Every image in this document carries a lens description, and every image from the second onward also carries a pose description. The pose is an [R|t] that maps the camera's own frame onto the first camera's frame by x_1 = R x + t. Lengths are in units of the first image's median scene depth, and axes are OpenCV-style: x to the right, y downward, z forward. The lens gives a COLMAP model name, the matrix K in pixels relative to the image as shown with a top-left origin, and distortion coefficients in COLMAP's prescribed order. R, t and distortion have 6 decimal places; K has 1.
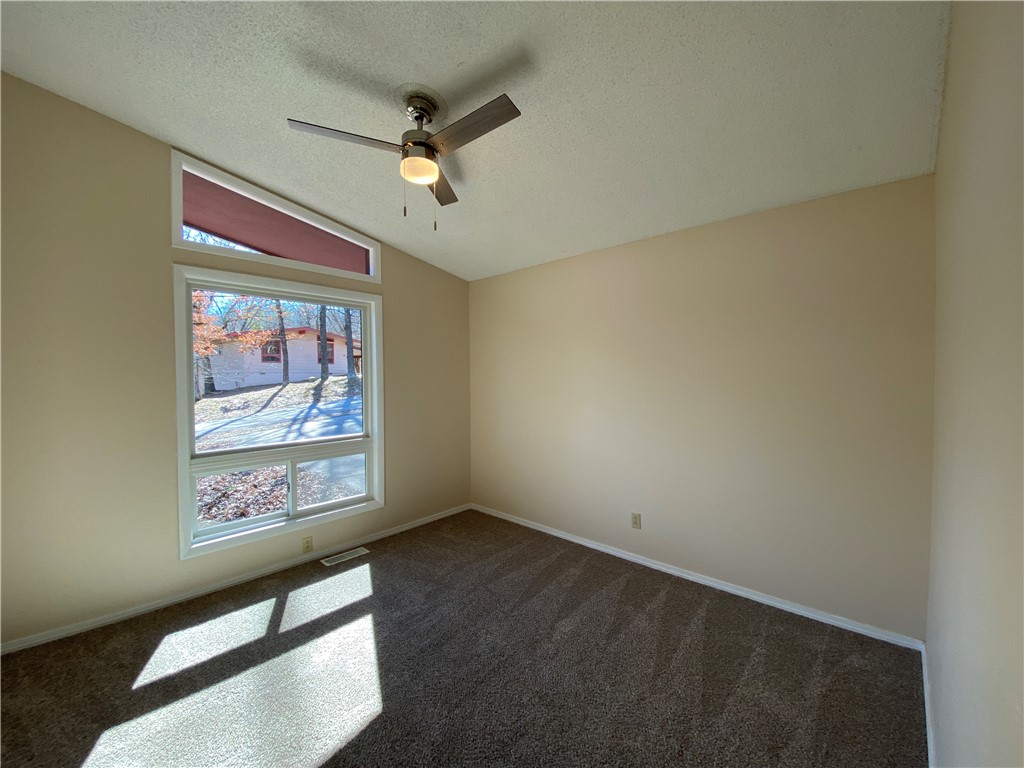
lens RADIAL K [[415.6, 0, 512.7], [0, 415.6, 383.7], [0, 0, 1]] dist [-0.000054, -0.000032]
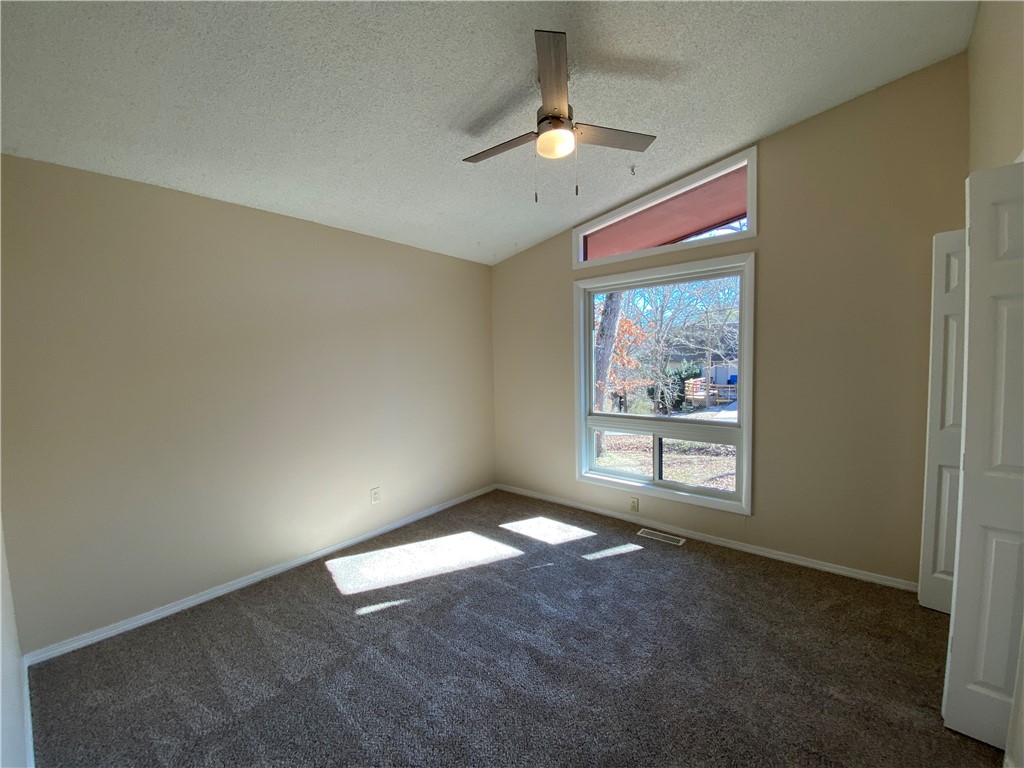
lens RADIAL K [[415.6, 0, 512.8], [0, 415.6, 382.4], [0, 0, 1]] dist [-0.000054, -0.000032]
pose [[0.038059, 0.071302, -0.996728, 0.584214], [0.006274, 0.997414, 0.071591, -0.032516], [0.999256, -0.008979, 0.037513, 0.634061]]
